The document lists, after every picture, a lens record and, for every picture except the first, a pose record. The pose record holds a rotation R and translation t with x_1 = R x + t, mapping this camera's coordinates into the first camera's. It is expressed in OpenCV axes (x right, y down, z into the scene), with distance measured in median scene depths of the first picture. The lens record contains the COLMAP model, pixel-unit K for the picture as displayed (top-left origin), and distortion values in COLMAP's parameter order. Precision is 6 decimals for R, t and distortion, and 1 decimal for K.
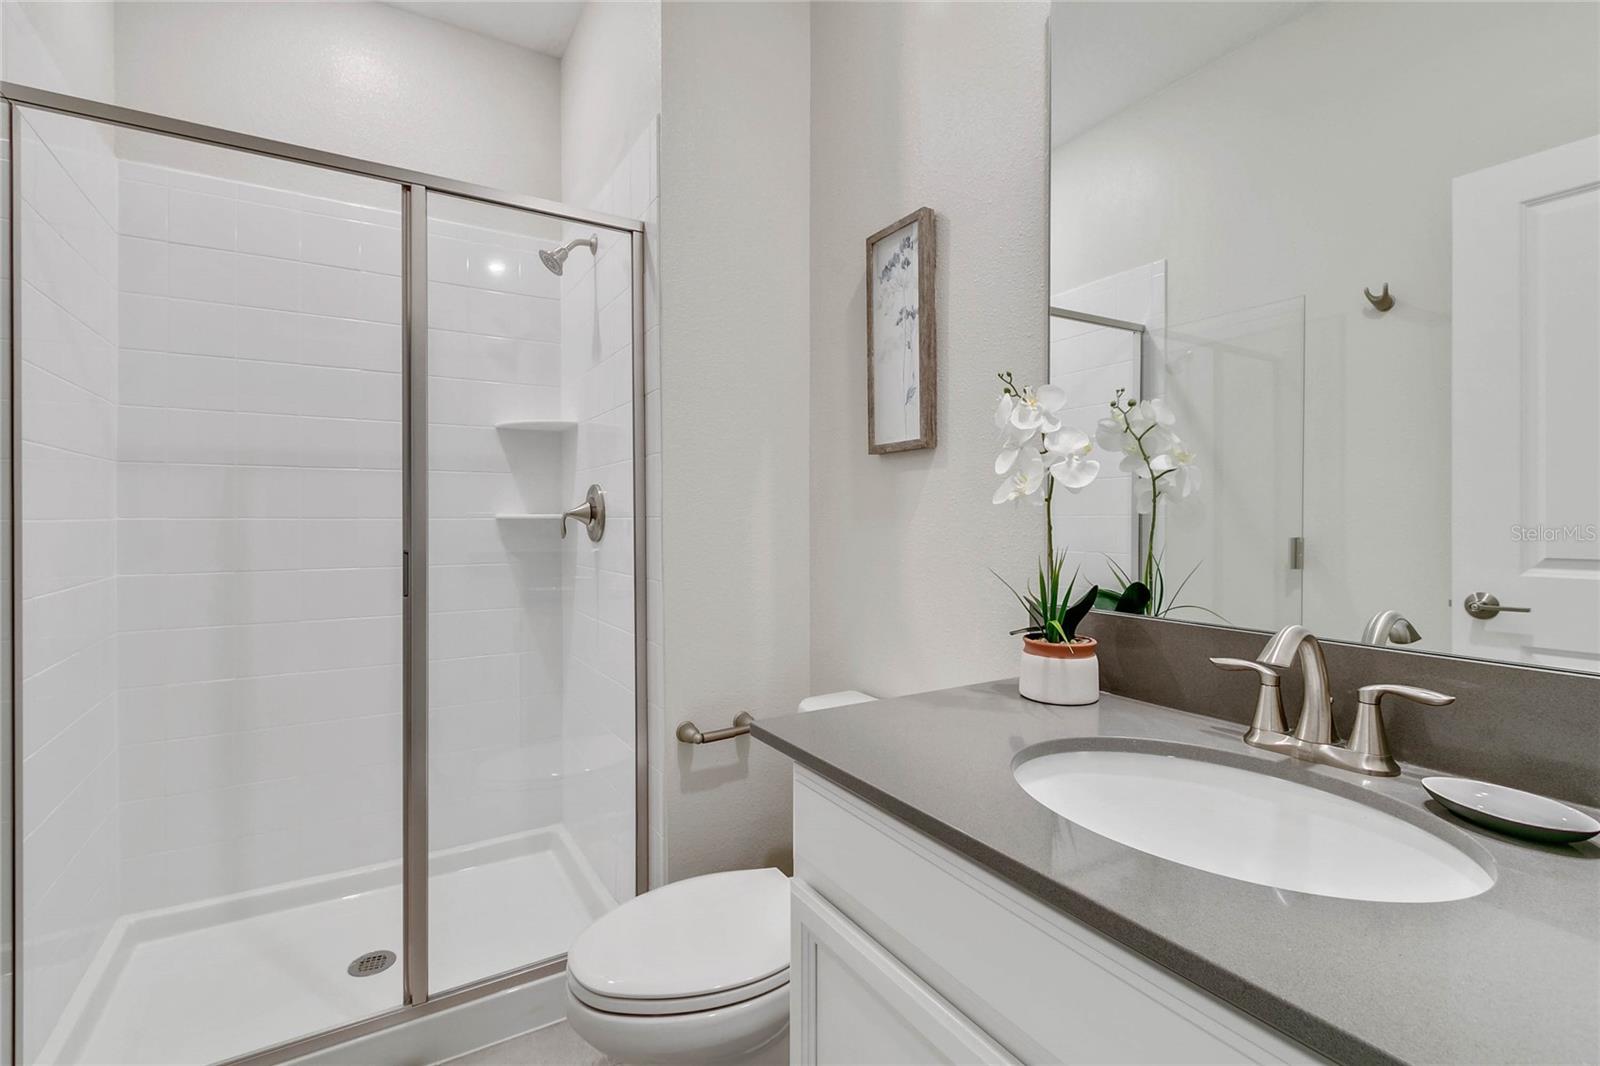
lens RADIAL K [[733.4, 0, 796.7], [0, 733.4, 526.0], [0, 0, 1]] dist [-0.000128, -0.000448]
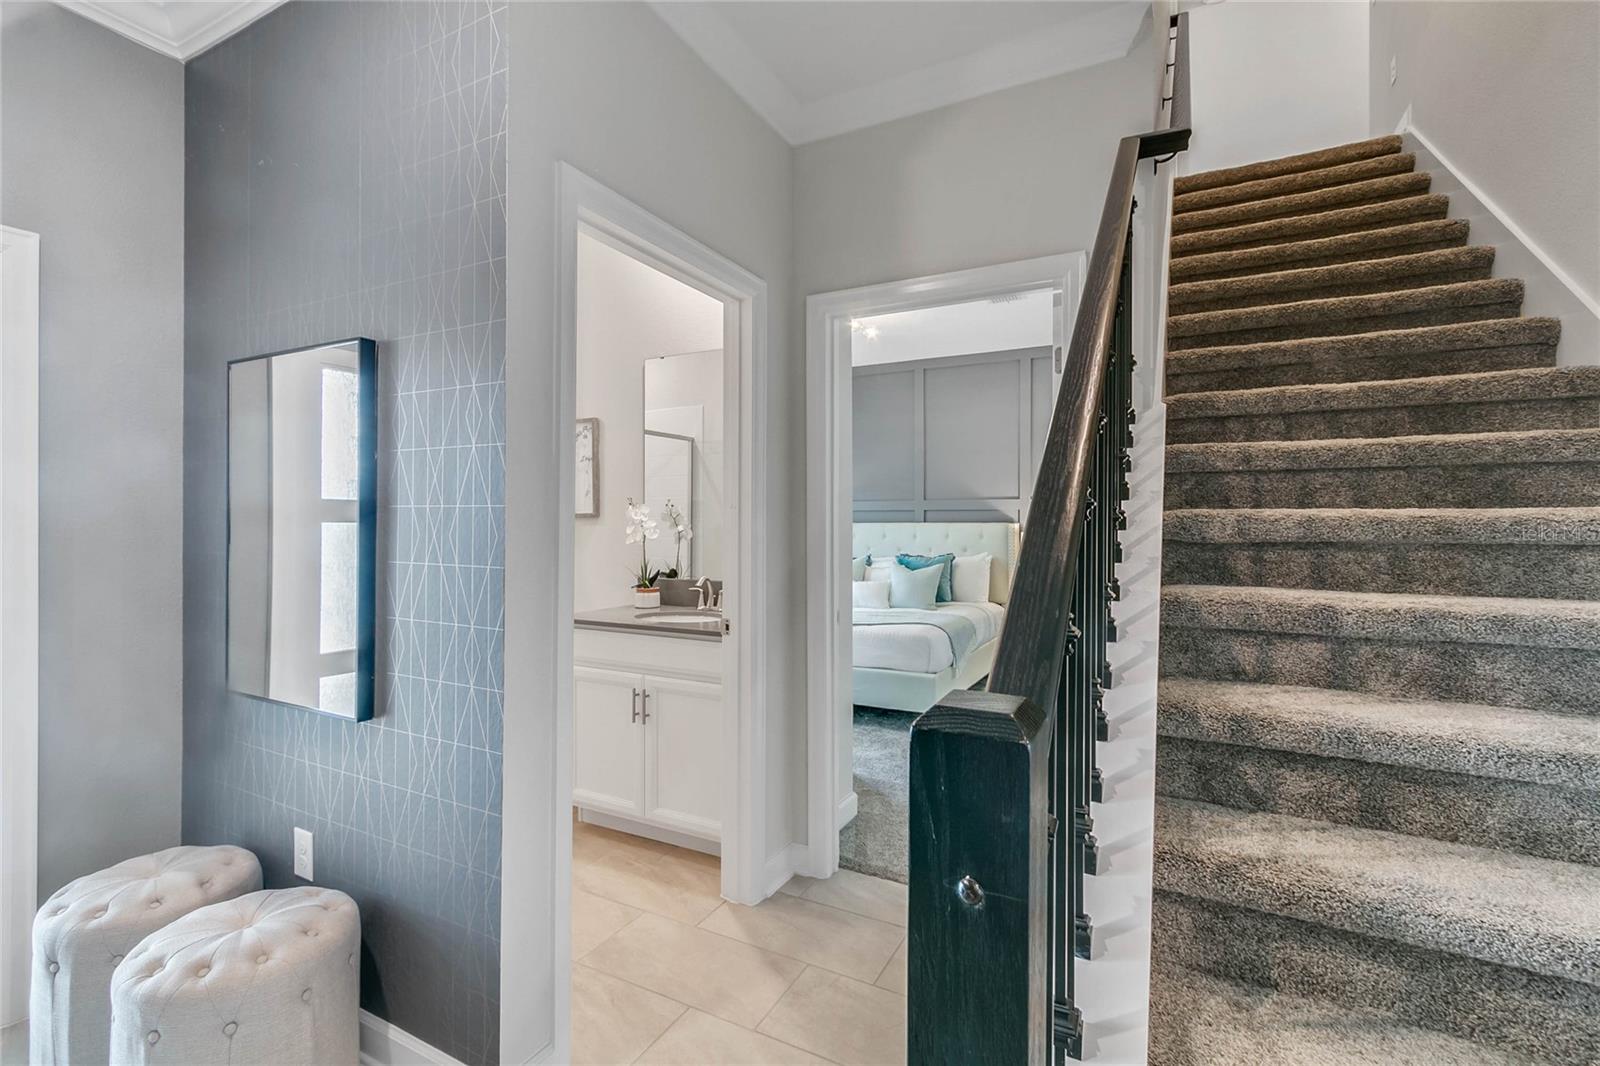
lens RADIAL K [[733.4, 0, 793.6], [0, 733.4, 527.2], [0, 0, 1]] dist [-0.000128, -0.000448]
pose [[0.861235, 0.004901, 0.508184, -0.592404], [0.000210, 0.999950, -0.009999, -0.057403], [-0.508207, 0.008718, 0.861191, -1.714359]]
